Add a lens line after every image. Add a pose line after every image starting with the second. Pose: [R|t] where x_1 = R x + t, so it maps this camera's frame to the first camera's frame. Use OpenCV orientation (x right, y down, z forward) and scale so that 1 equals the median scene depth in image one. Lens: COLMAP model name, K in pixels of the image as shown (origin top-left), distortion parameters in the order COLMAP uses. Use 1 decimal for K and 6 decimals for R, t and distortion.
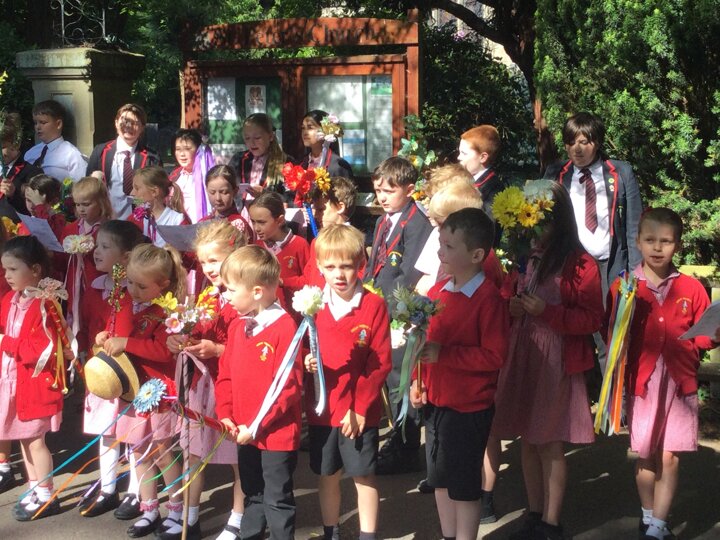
lens RADIAL K [[1270.2, 0, 360.0], [0, 1270.2, 270.0], [0, 0, 1]] dist [0.127441, -0.042513]
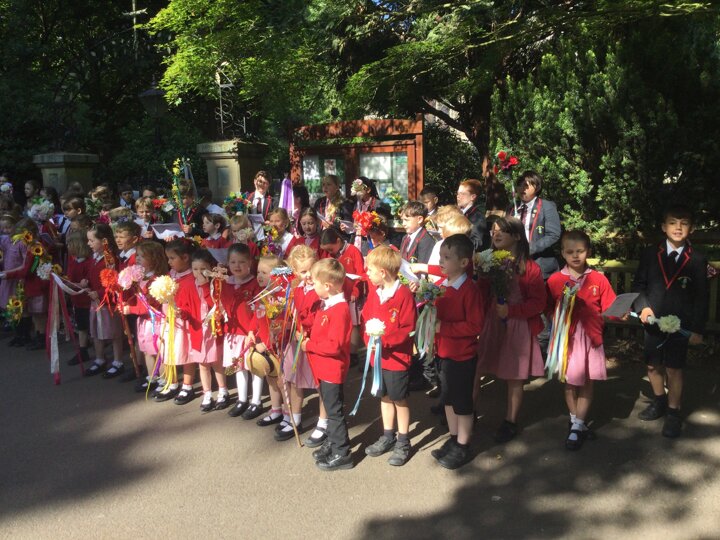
lens RADIAL K [[638.2, 0, 360.0], [0, 638.2, 270.0], [0, 0, 1]] dist [0.123043, -0.190729]
pose [[0.998860, -0.017725, -0.044330, -0.003920], [0.019136, 0.999317, 0.031600, -0.022728], [0.043740, -0.032412, 0.998517, 0.133047]]
